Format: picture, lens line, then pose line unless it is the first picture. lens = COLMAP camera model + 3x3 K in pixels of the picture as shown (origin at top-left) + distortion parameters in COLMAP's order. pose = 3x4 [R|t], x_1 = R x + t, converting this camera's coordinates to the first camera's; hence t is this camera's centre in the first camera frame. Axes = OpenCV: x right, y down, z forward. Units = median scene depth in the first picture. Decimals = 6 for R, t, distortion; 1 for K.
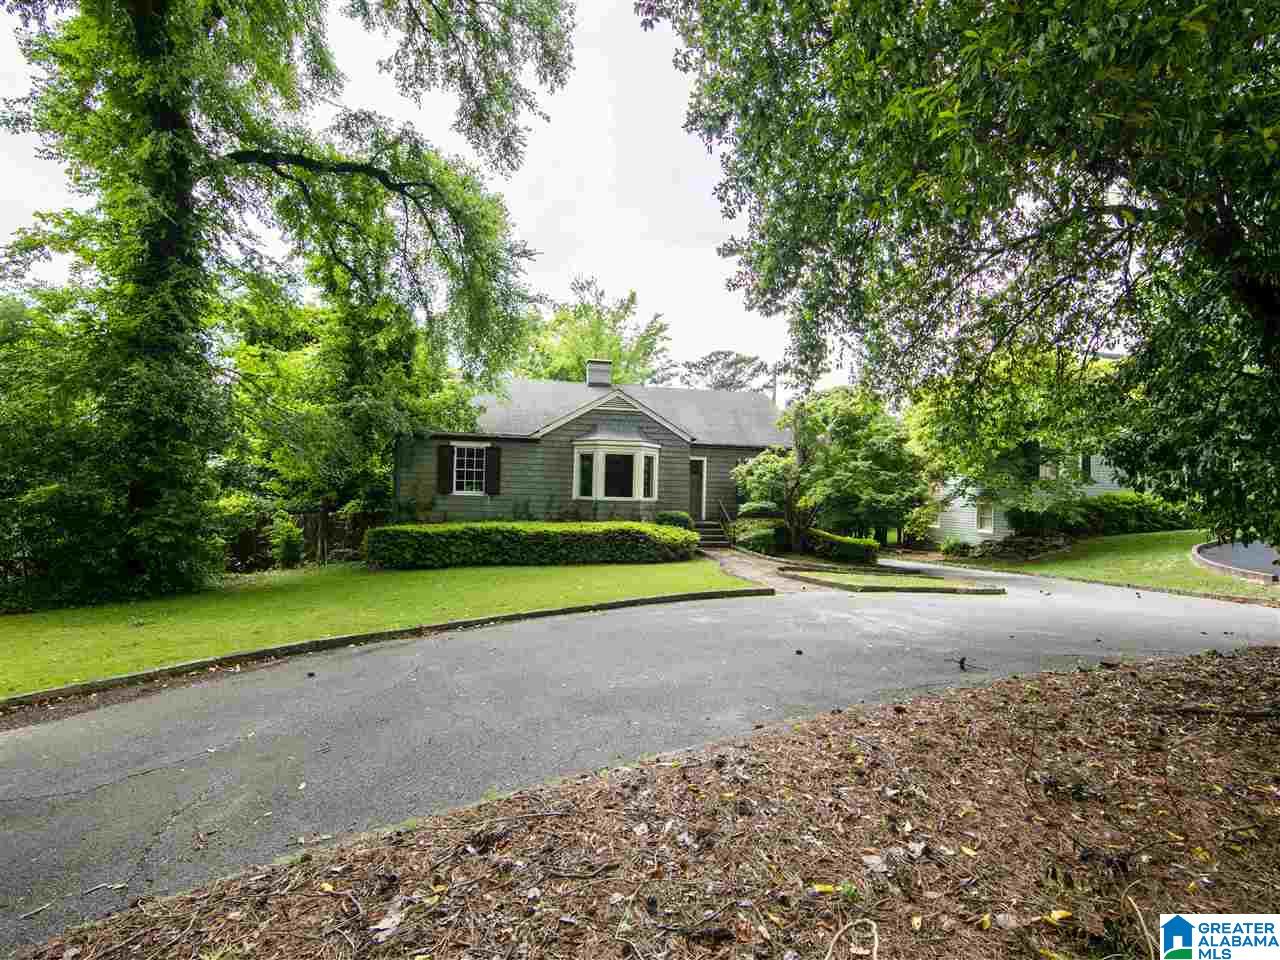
lens RADIAL K [[545.2, 0, 744.1], [0, 545.2, 487.9], [0, 0, 1]] dist [-0.001355, -0.000111]
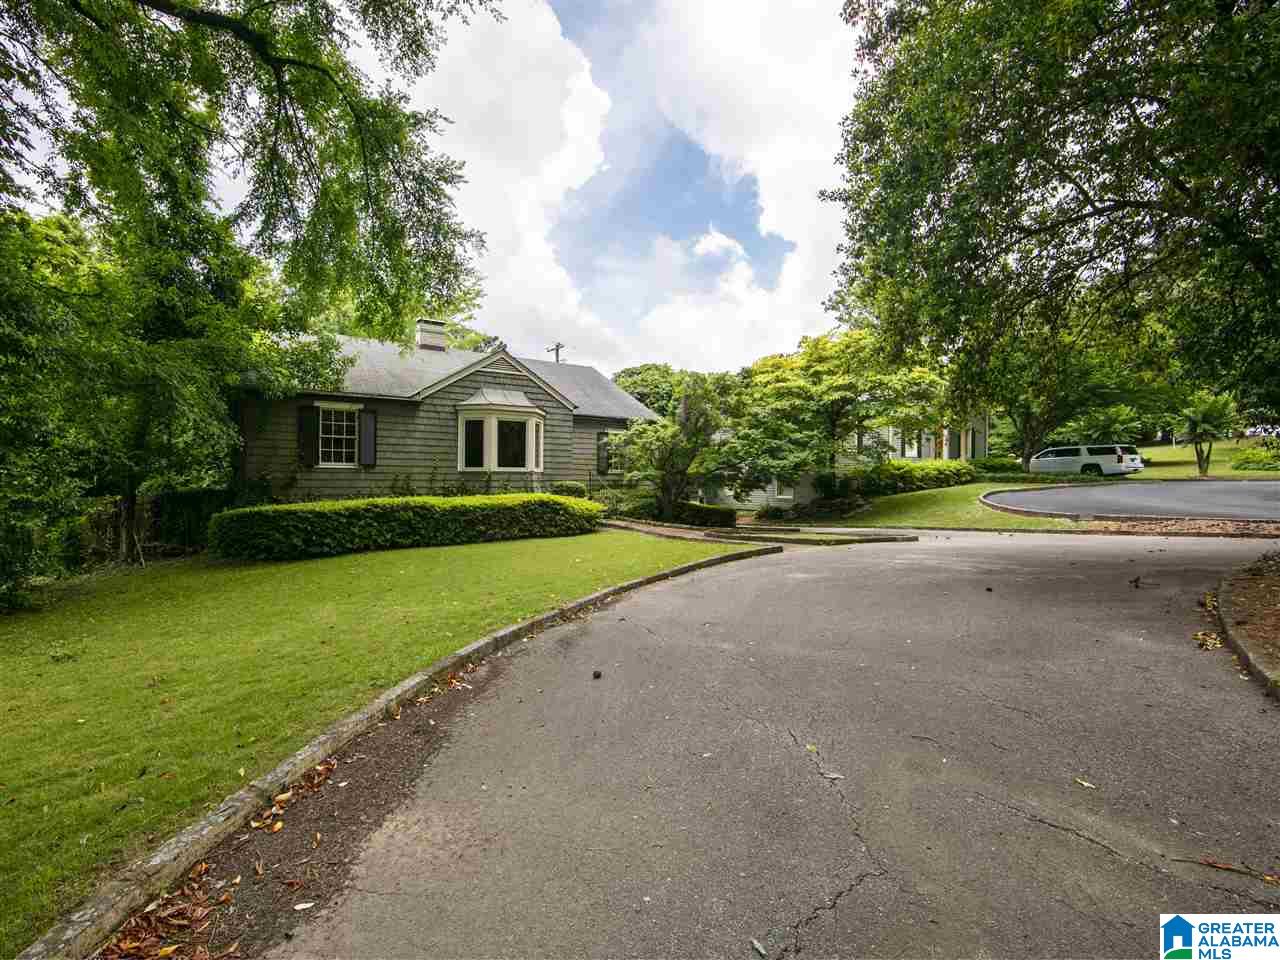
lens RADIAL K [[520.6, 0, 640.0], [0, 520.6, 480.0], [0, 0, 1]] dist [0.000001, 0.000029]
pose [[0.946325, -0.024587, 0.322280, -0.320021], [0.018049, 0.999566, 0.023262, 0.021619], [-0.322712, -0.016196, 0.946359, 0.105301]]
